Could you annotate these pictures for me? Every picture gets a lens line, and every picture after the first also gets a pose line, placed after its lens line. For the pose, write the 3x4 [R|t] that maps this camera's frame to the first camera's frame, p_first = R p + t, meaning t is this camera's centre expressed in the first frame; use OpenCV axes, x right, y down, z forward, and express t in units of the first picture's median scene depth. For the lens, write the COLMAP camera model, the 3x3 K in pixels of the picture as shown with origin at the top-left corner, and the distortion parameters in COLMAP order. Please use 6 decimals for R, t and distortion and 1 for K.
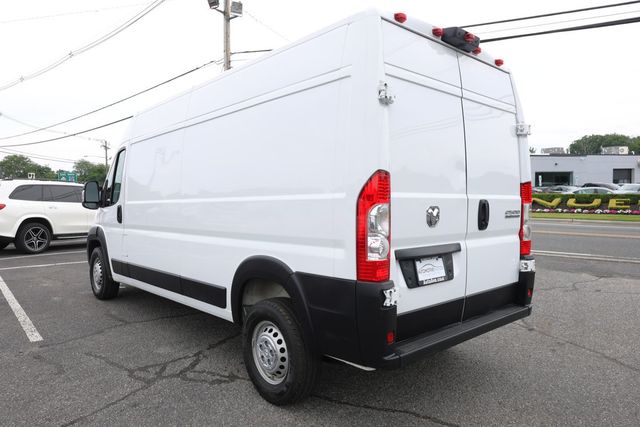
lens RADIAL K [[443.6, 0, 320.2], [0, 443.6, 209.9], [0, 0, 1]] dist [-0.010531, 0.002183]
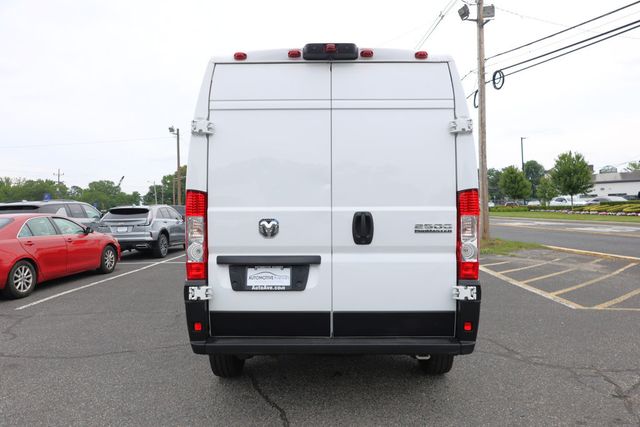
lens RADIAL K [[443.6, 0, 320.2], [0, 443.6, 209.9], [0, 0, 1]] dist [-0.010531, 0.002183]
pose [[0.731051, -0.009008, -0.682264, 0.968519], [-0.007051, 0.999760, -0.020756, -0.007649], [0.682287, 0.019984, 0.730811, 0.262198]]
